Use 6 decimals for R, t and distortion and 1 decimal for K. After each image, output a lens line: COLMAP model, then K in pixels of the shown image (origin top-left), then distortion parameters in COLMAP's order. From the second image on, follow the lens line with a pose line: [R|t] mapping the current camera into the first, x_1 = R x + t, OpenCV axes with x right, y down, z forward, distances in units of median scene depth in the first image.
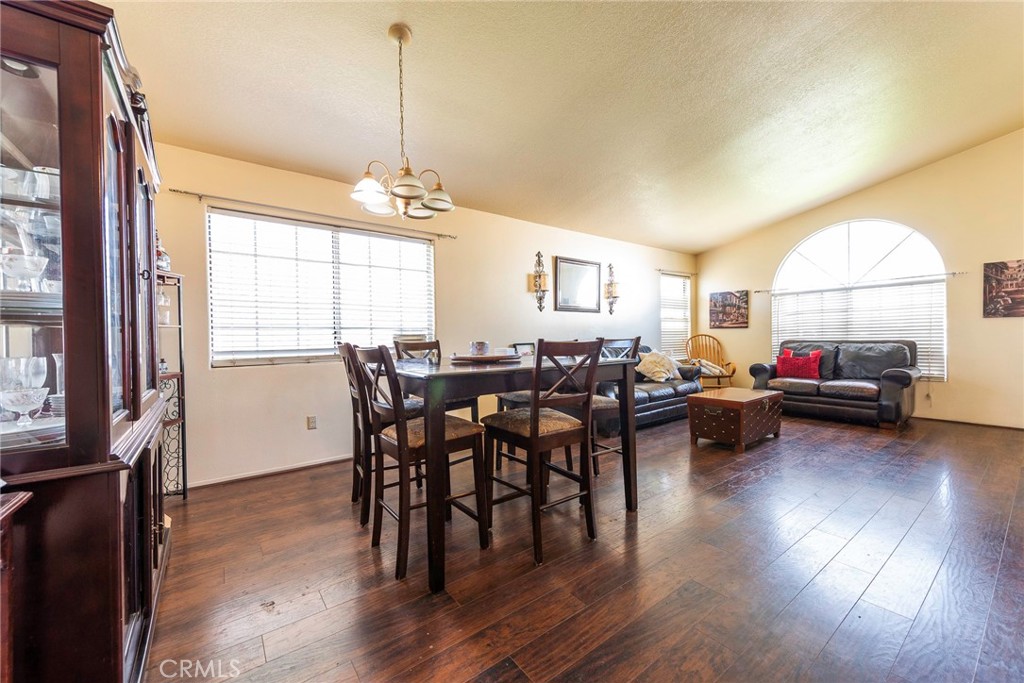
lens RADIAL K [[399.6, 0, 503.9], [0, 399.6, 340.3], [0, 0, 1]] dist [0.005935, -0.001716]
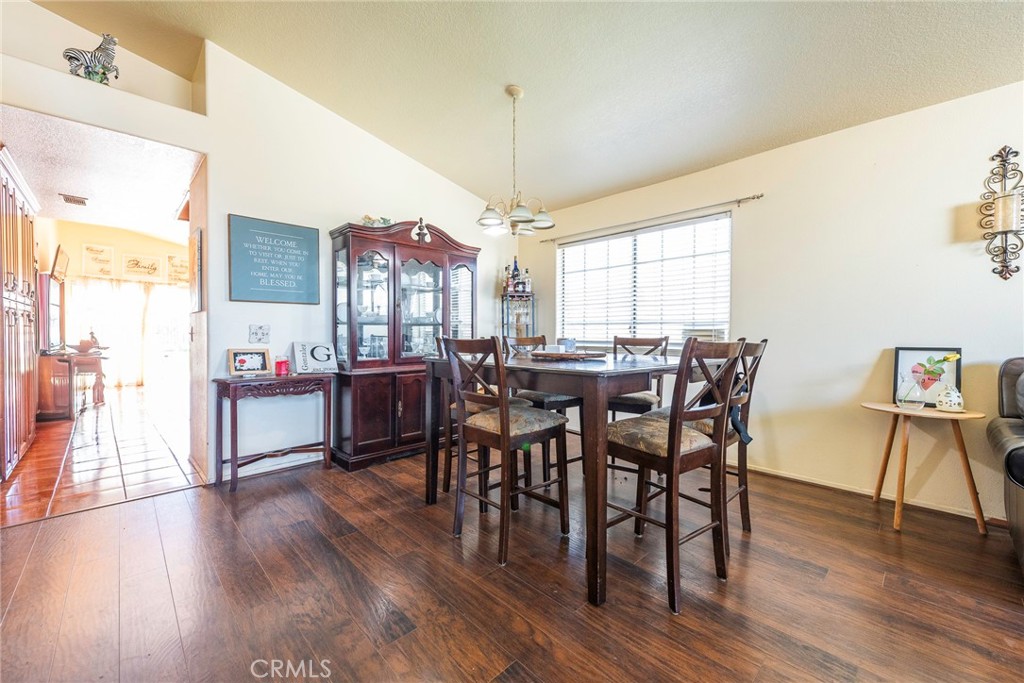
lens RADIAL K [[399.6, 0, 503.5], [0, 399.6, 335.6], [0, 0, 1]] dist [0.005935, -0.001716]
pose [[0.129342, 0.020789, -0.991382, 0.581193], [-0.013219, 0.999728, 0.019239, -0.012344], [0.991512, 0.010617, 0.129582, 0.472674]]
